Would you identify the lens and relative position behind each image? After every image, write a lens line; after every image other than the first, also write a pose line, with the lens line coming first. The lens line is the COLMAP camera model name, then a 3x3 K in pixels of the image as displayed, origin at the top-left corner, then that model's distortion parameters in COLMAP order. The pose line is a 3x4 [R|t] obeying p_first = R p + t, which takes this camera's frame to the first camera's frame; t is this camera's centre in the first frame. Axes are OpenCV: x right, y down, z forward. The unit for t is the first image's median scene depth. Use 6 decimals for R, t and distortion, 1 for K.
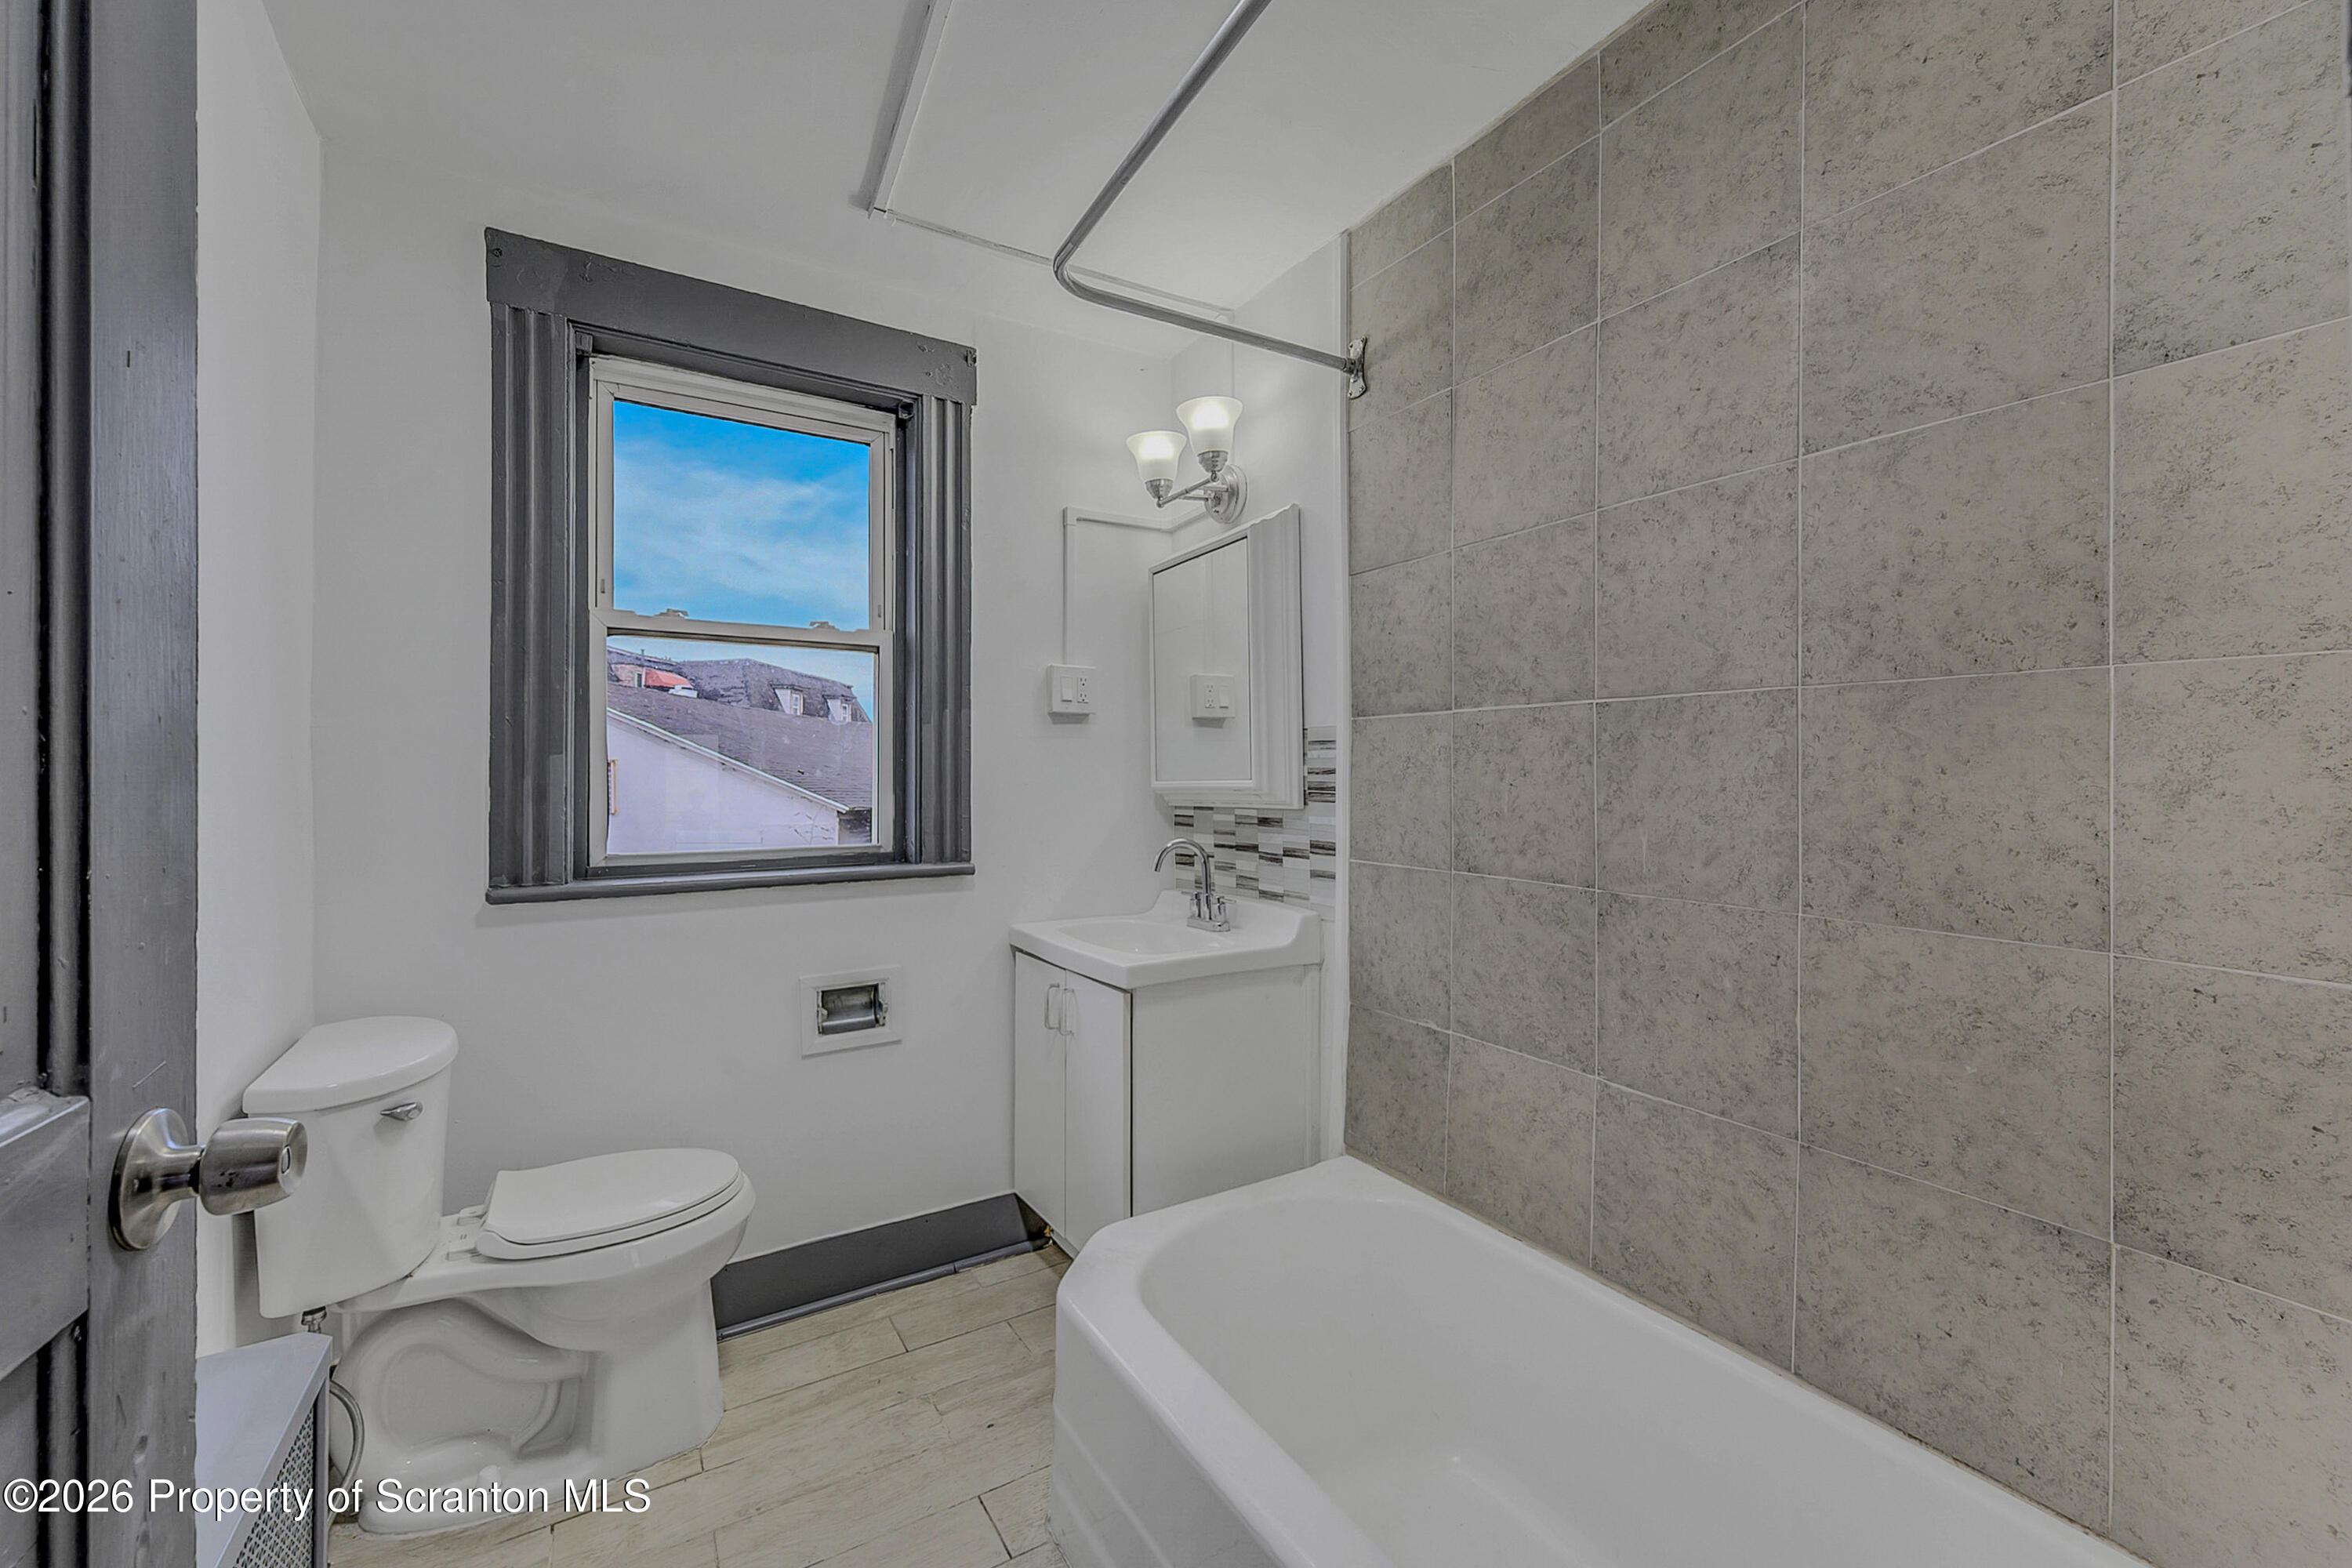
lens RADIAL K [[931.4, 0, 1176.0], [0, 931.4, 784.0], [0, 0, 1]] dist [-0.000516, 0.000024]
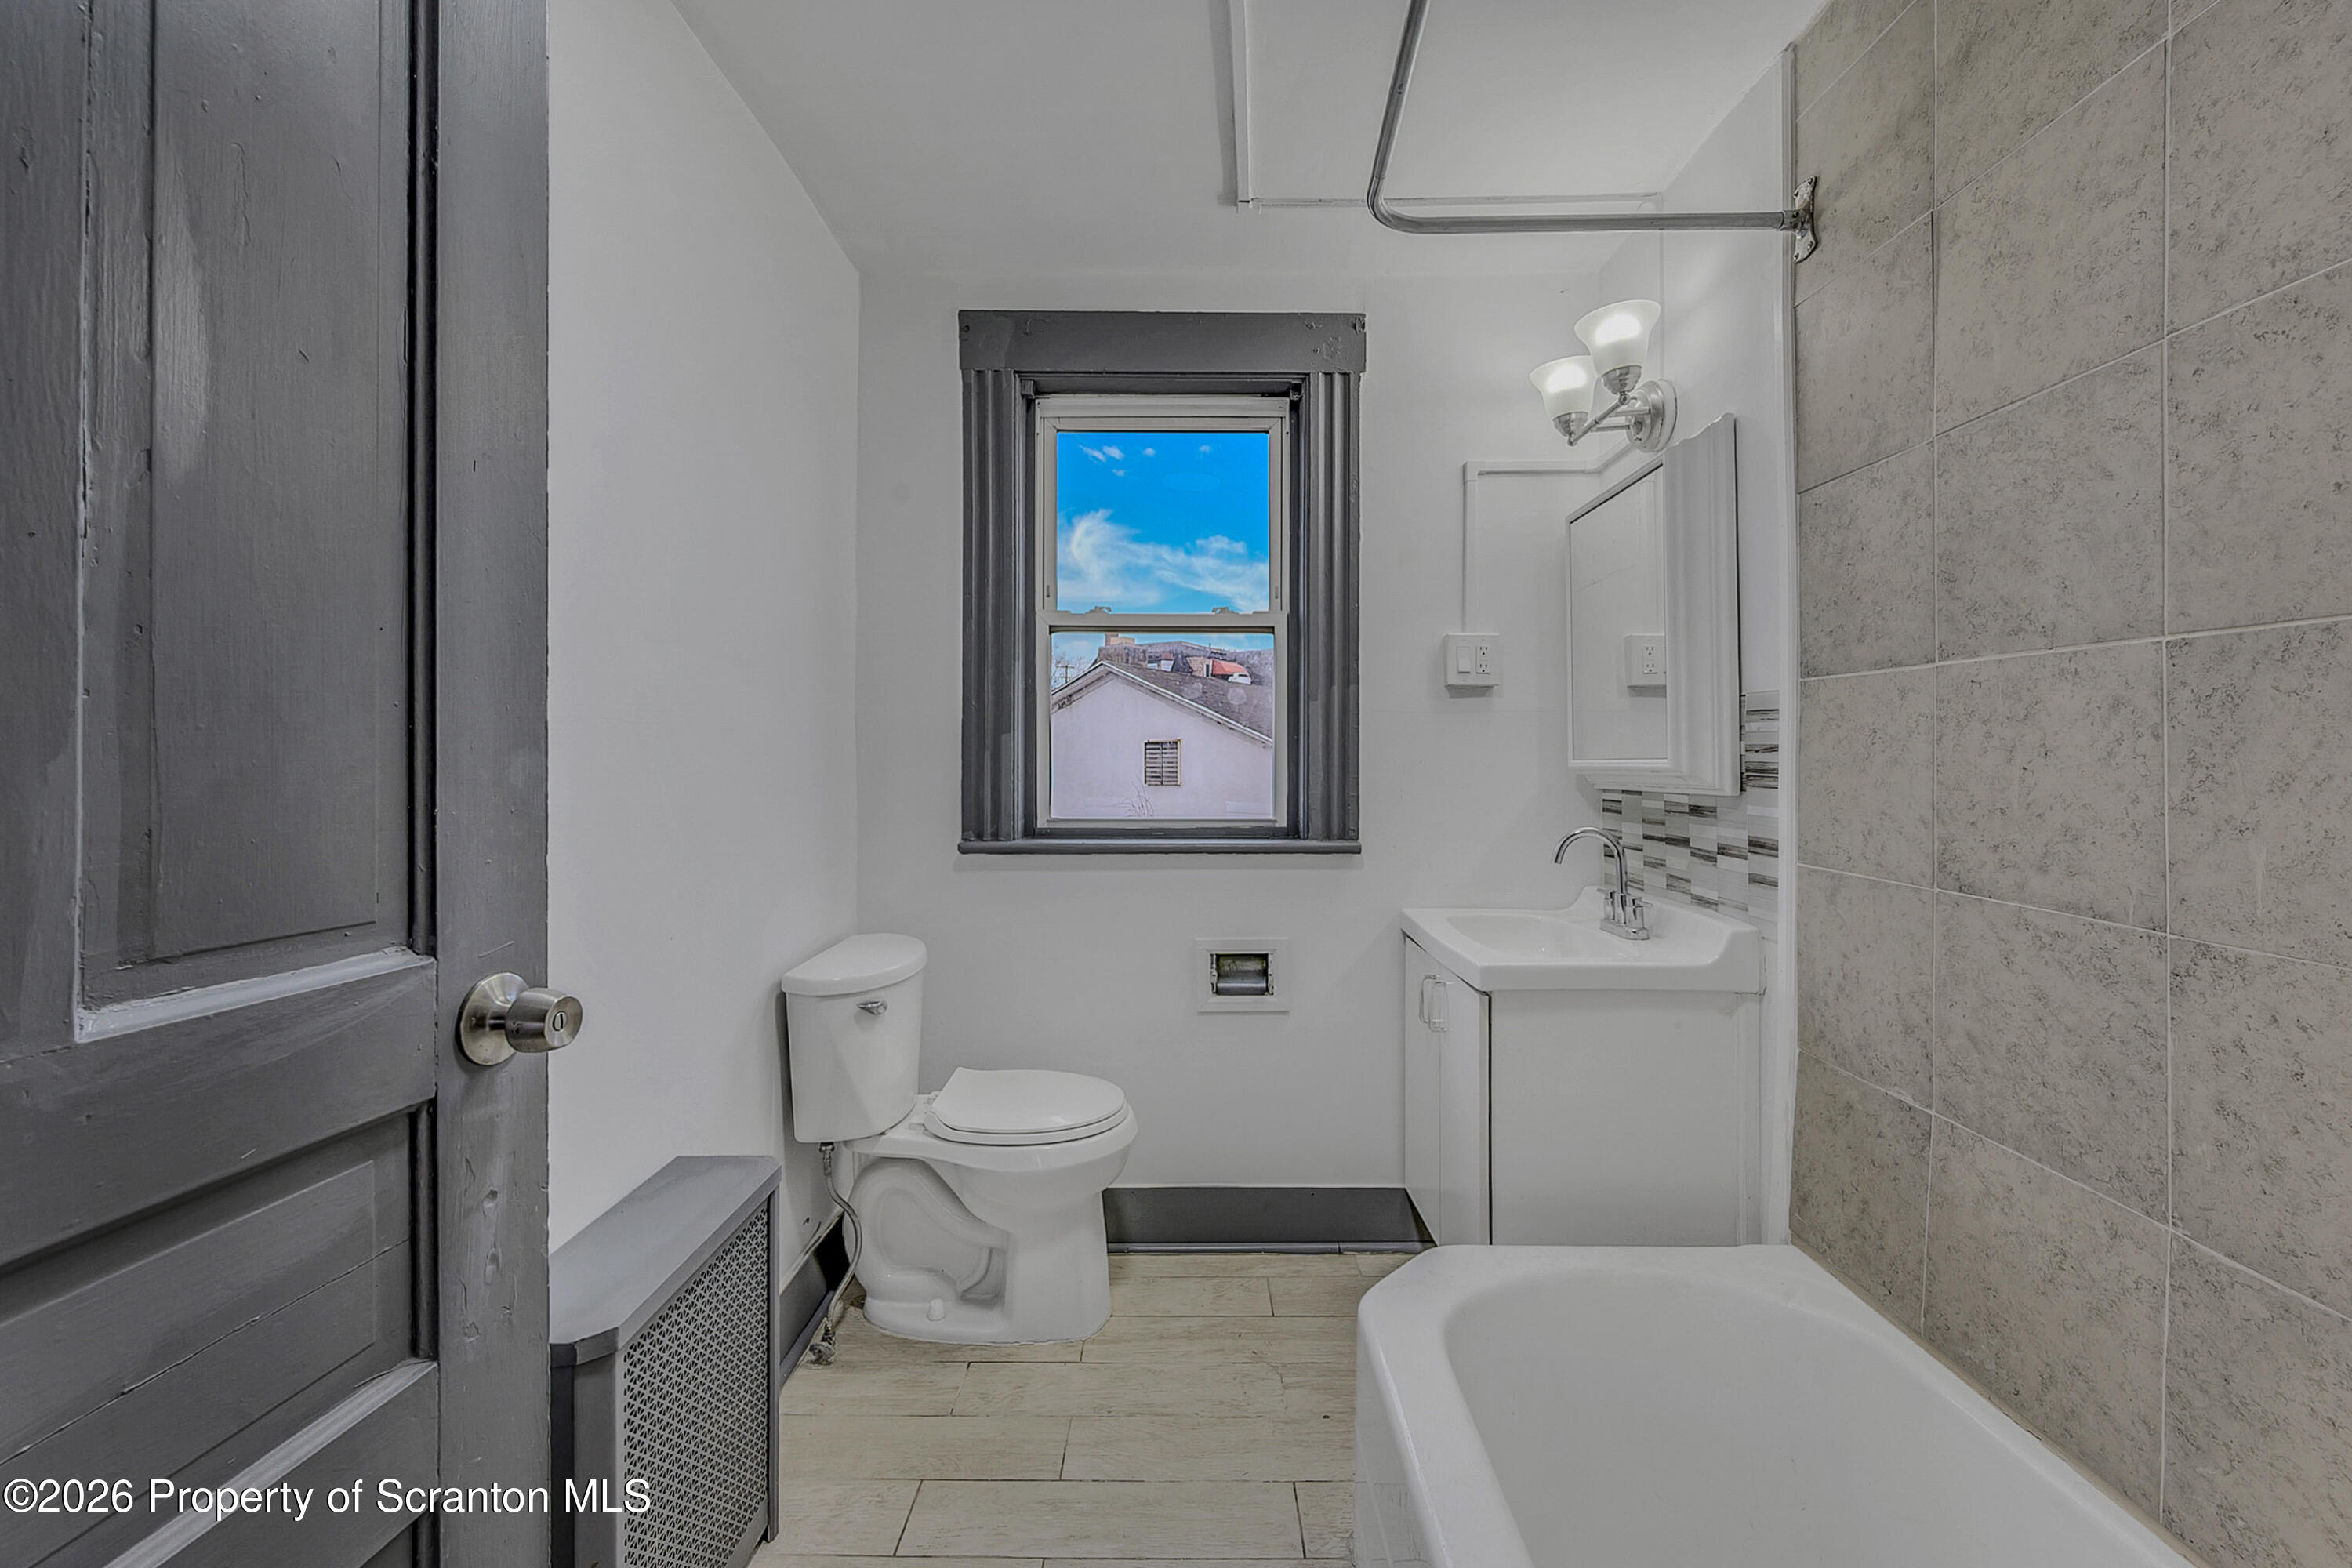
lens RADIAL K [[932.0, 0, 1181.4], [0, 932.0, 767.3], [0, 0, 1]] dist [0.000583, 0.000794]
pose [[0.854144, 0.012781, -0.519880, 0.158877], [-0.009852, 0.999916, 0.008396, 0.000128], [0.519944, -0.002050, 0.854198, 0.080187]]
